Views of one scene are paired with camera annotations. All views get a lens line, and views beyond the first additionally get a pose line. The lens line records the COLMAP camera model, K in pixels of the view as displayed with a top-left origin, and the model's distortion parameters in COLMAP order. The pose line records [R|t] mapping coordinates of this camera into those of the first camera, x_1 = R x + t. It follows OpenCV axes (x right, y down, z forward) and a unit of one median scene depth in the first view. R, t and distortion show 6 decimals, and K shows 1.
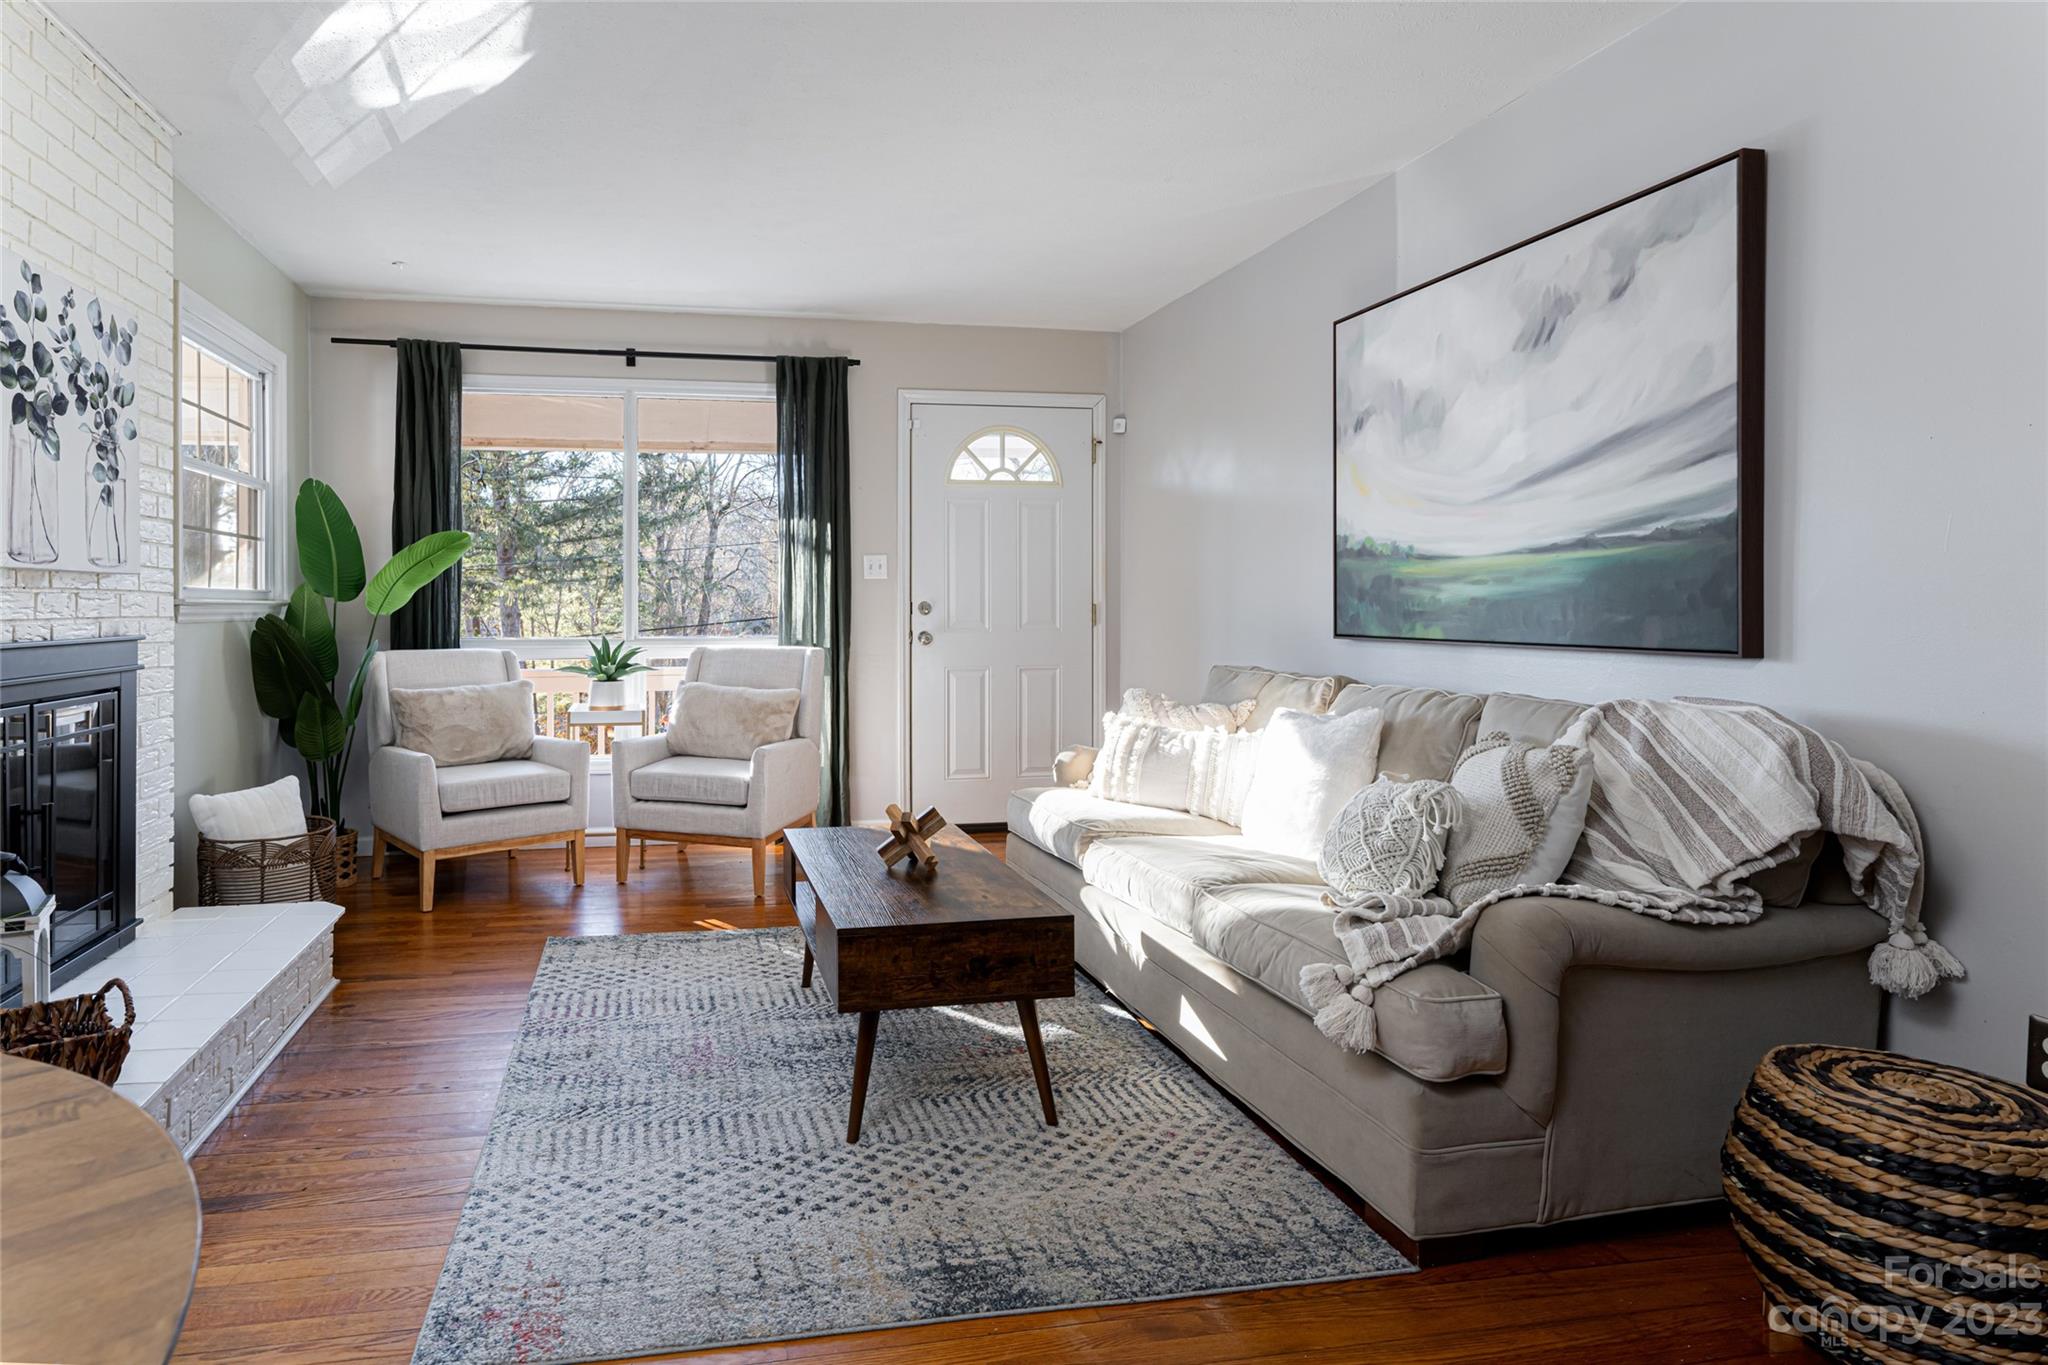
lens RADIAL K [[1081.2, 0, 853.0], [0, 1081.2, 616.2], [0, 0, 1]] dist [0.006575, 0.002449]
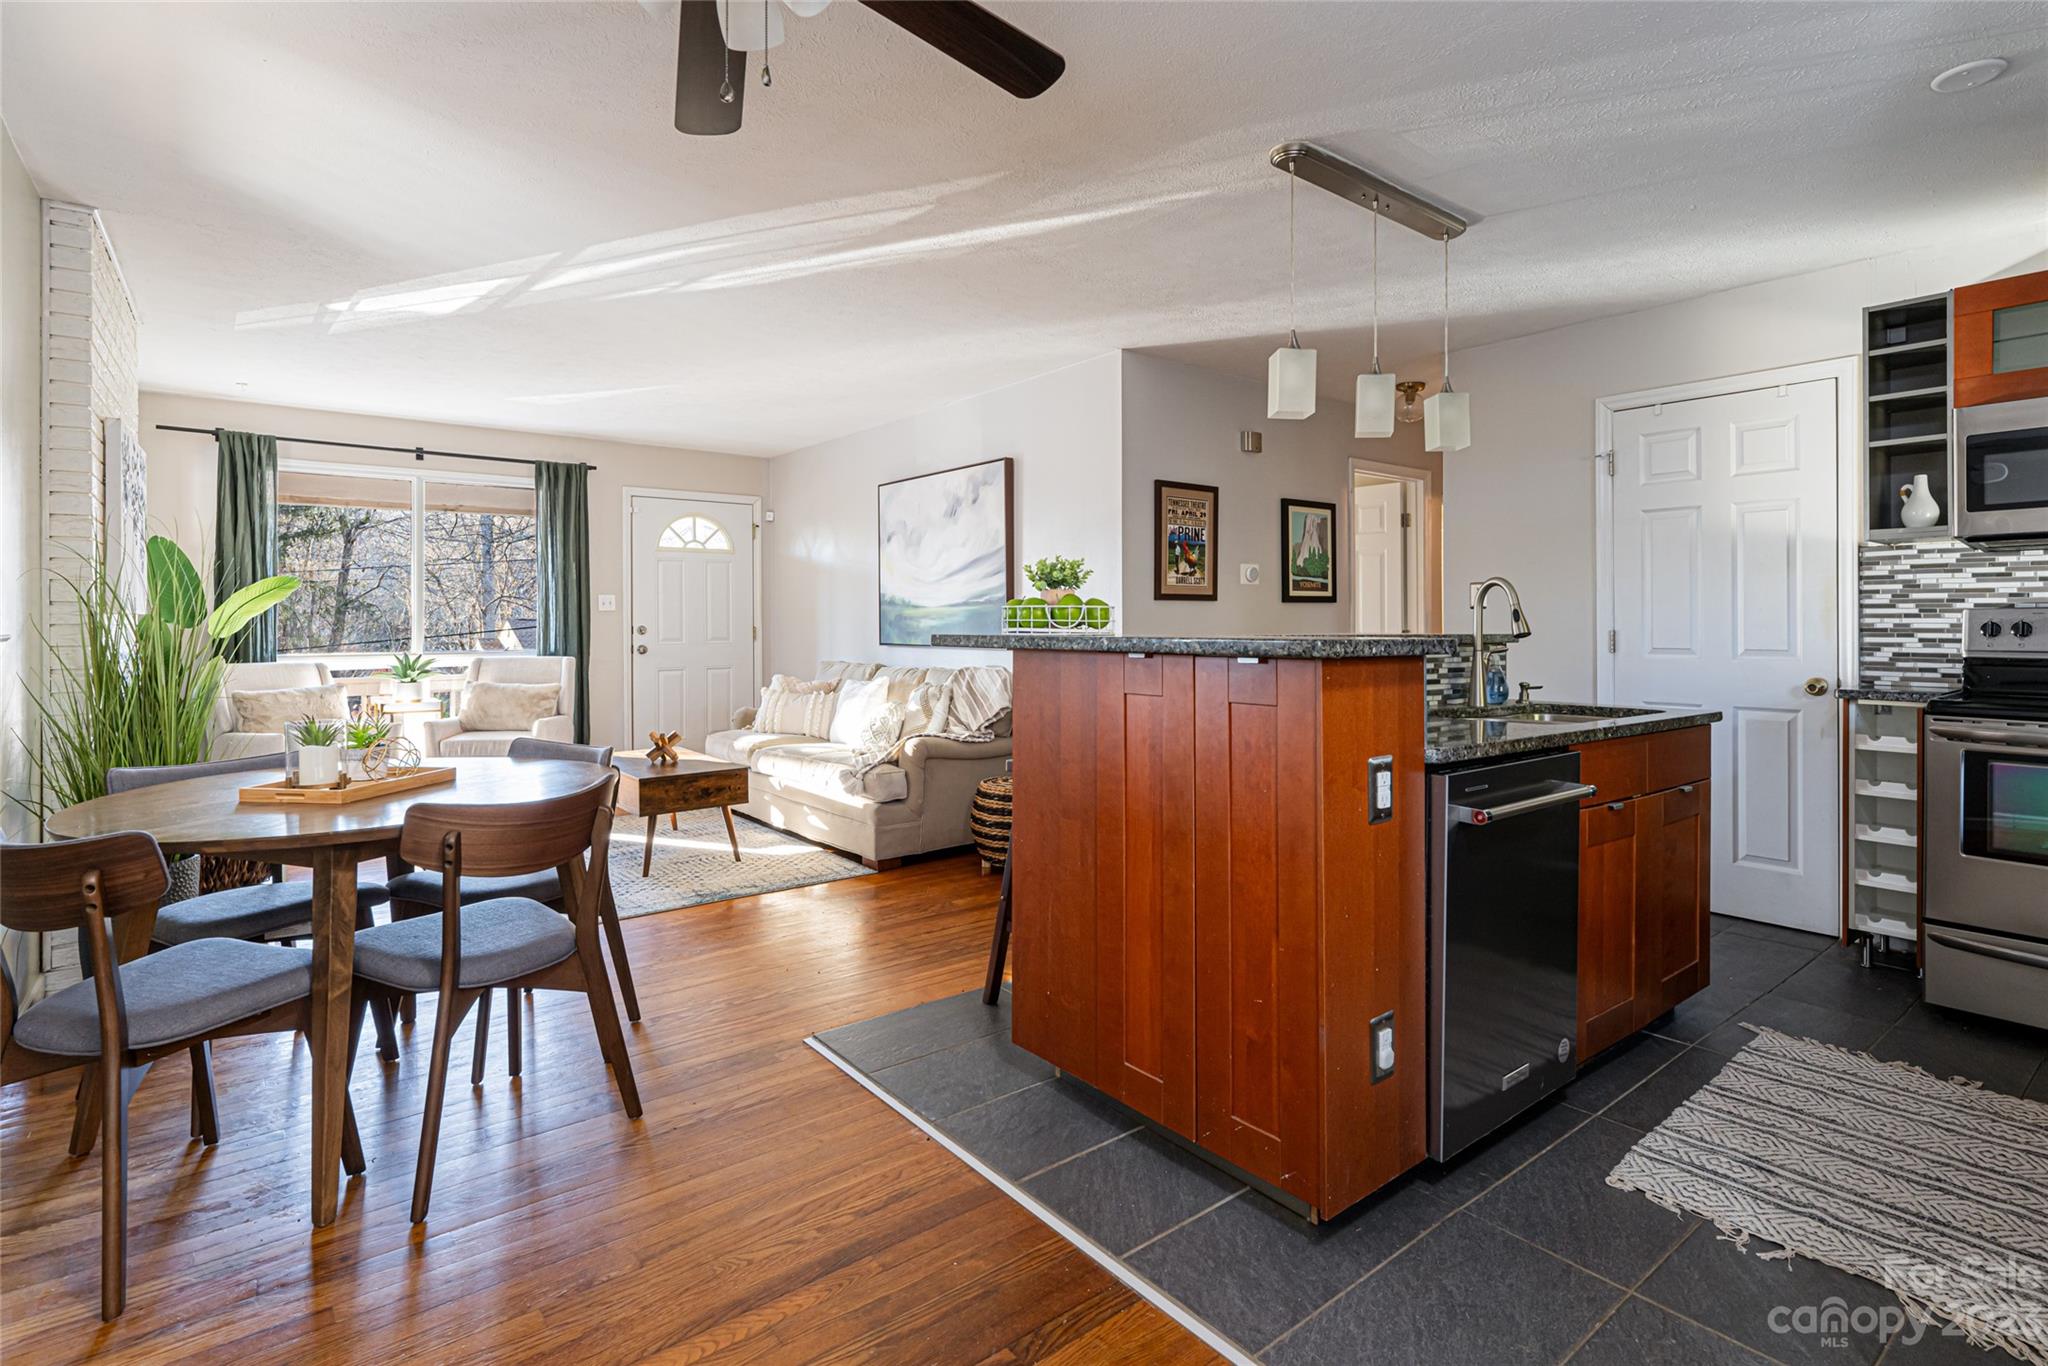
lens RADIAL K [[986.3, 0, 1044.6], [0, 986.3, 625.5], [0, 0, 1]] dist [-0.000753, -0.001216]
pose [[0.873518, -0.003374, 0.486780, -0.186420], [0.006606, 0.999966, -0.004922, -0.005564], [-0.486747, 0.007515, 0.873511, -0.801035]]
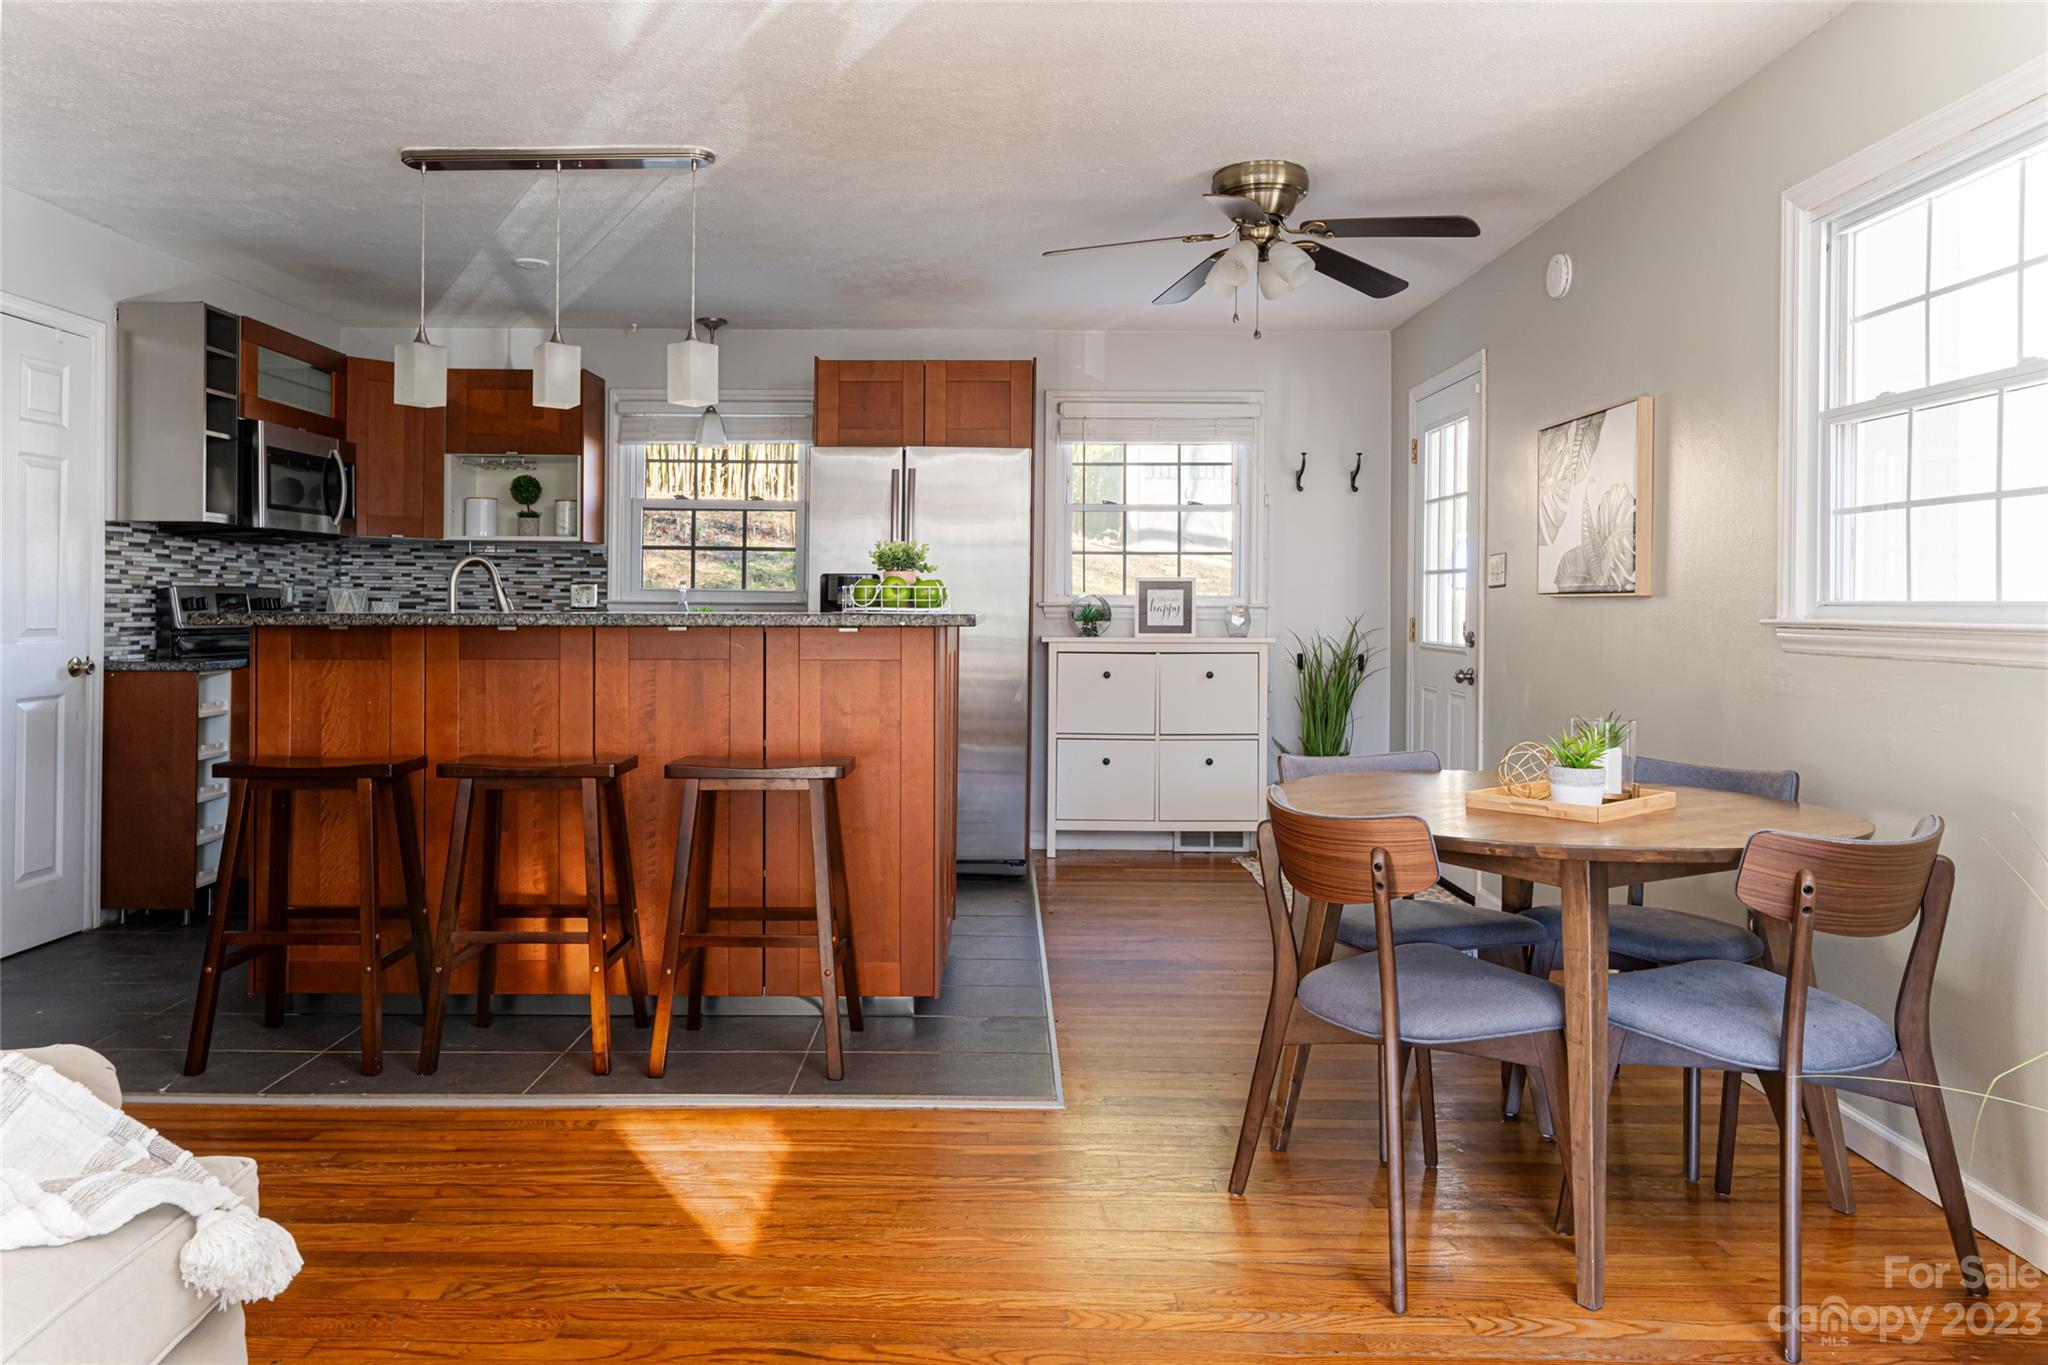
lens RADIAL K [[1408.3, 0, 962.5], [0, 1408.3, 596.8], [0, 0, 1]] dist [0.016775, 0.002783]
pose [[-0.981512, -0.005800, 0.191311, -0.070846], [-0.004835, 0.999973, 0.005507, -0.021825], [-0.191338, 0.004480, -0.981514, 1.010583]]
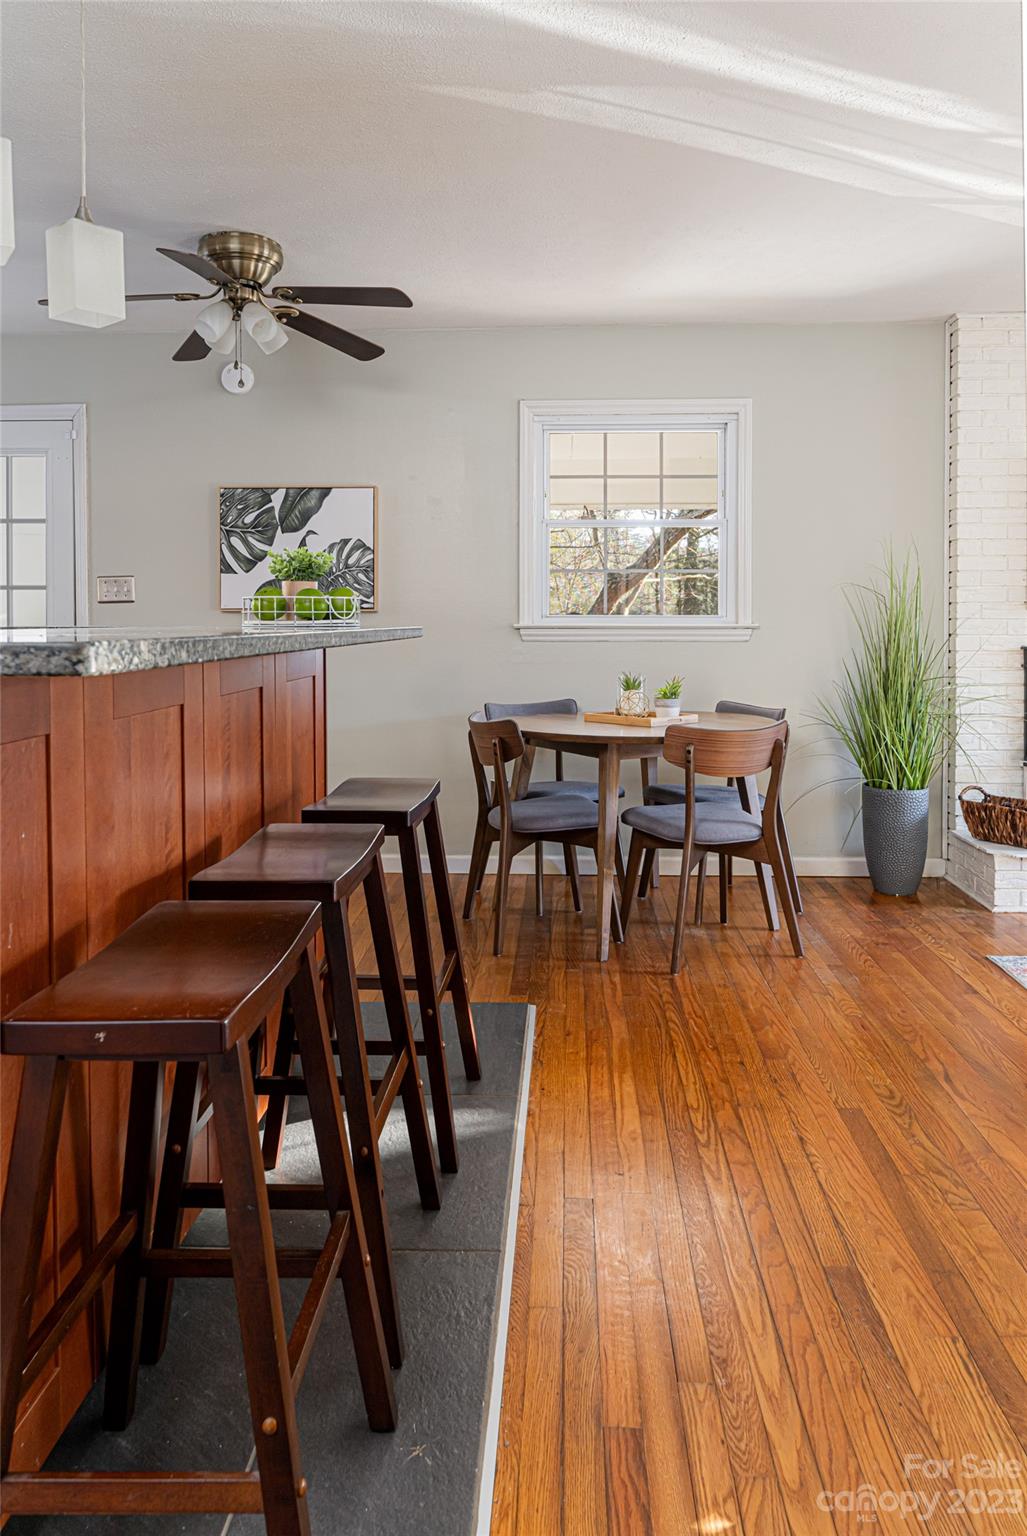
lens RADIAL K [[1075.3, 0, 576.8], [0, 1075.3, 639.5], [0, 0, 1]] dist [-0.044468, 0.001633]
pose [[-0.171214, 0.013878, -0.985136, 0.955236], [-0.008962, 0.999837, 0.015643, -0.005843], [0.985193, 0.011507, -0.171062, 0.240824]]
